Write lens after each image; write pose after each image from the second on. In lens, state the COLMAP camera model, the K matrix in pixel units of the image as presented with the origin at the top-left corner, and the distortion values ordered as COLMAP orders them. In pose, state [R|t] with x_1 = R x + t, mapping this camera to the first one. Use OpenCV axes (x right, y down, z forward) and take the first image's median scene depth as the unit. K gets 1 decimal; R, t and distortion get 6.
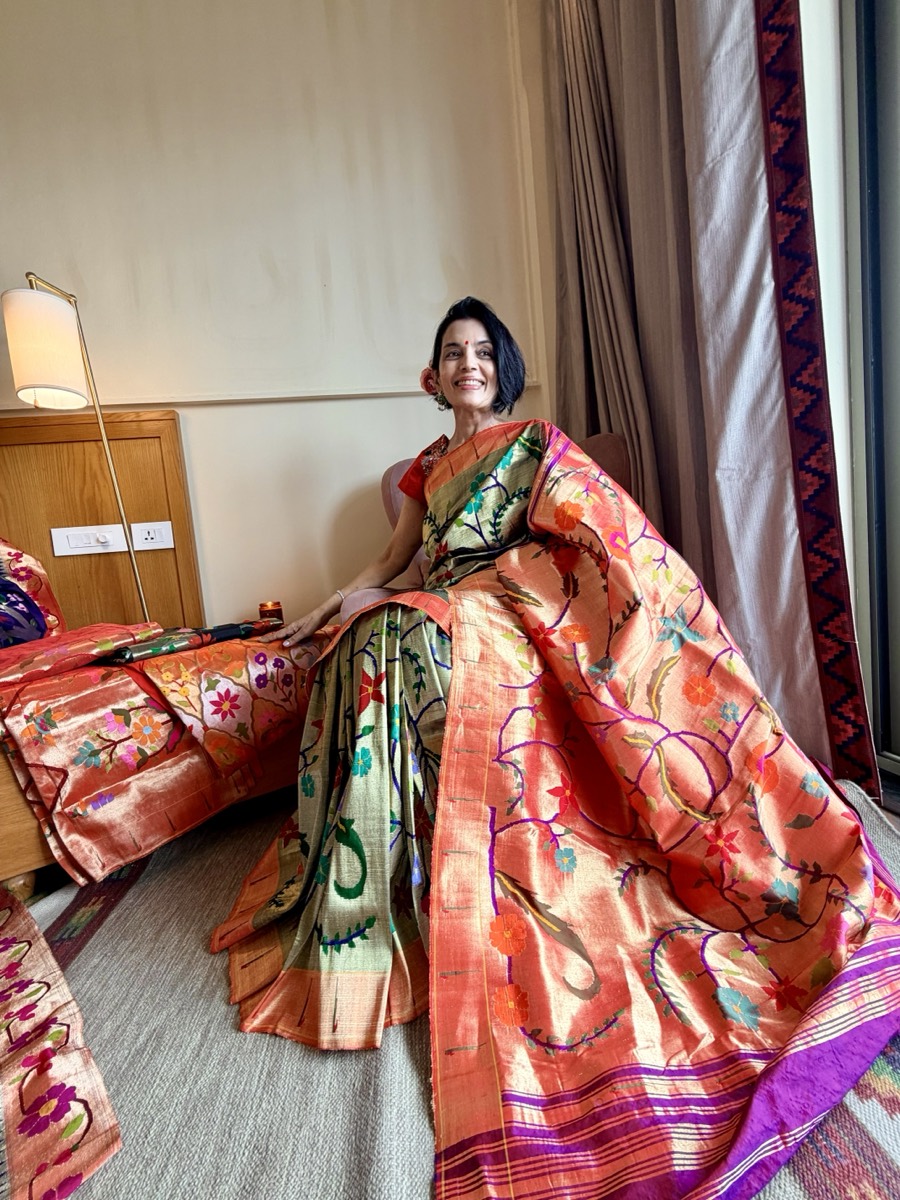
lens RADIAL K [[477.9, 0, 447.3], [0, 477.9, 596.4], [0, 0, 1]] dist [-0.000674, -0.000159]
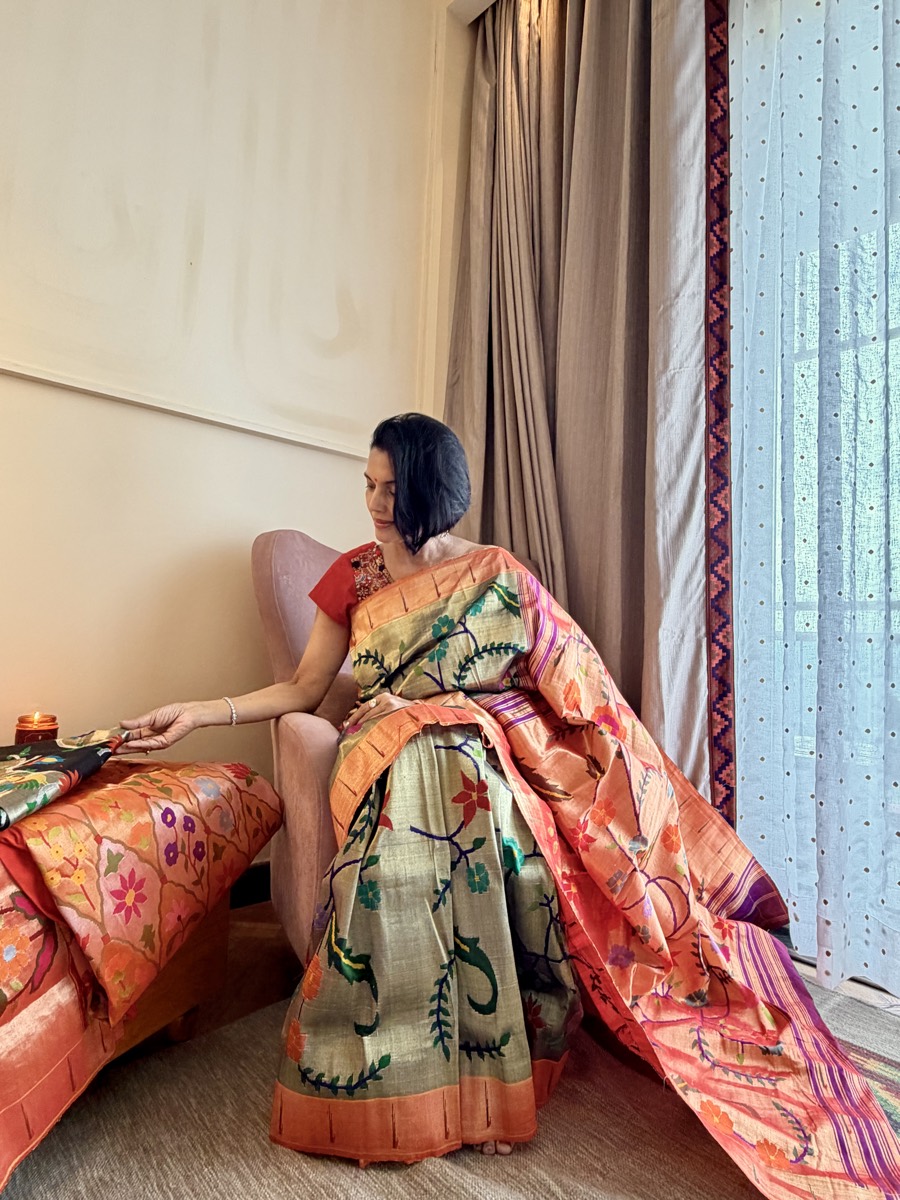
lens RADIAL K [[704.0, 0, 450.0], [0, 704.0, 600.0], [0, 0, 1]] dist [-0.000780, 0.000439]
pose [[0.811817, 0.157350, 0.562311, -0.704379], [-0.070528, 0.982380, -0.173074, -0.020530], [-0.579637, 0.100846, 0.808611, -0.013158]]
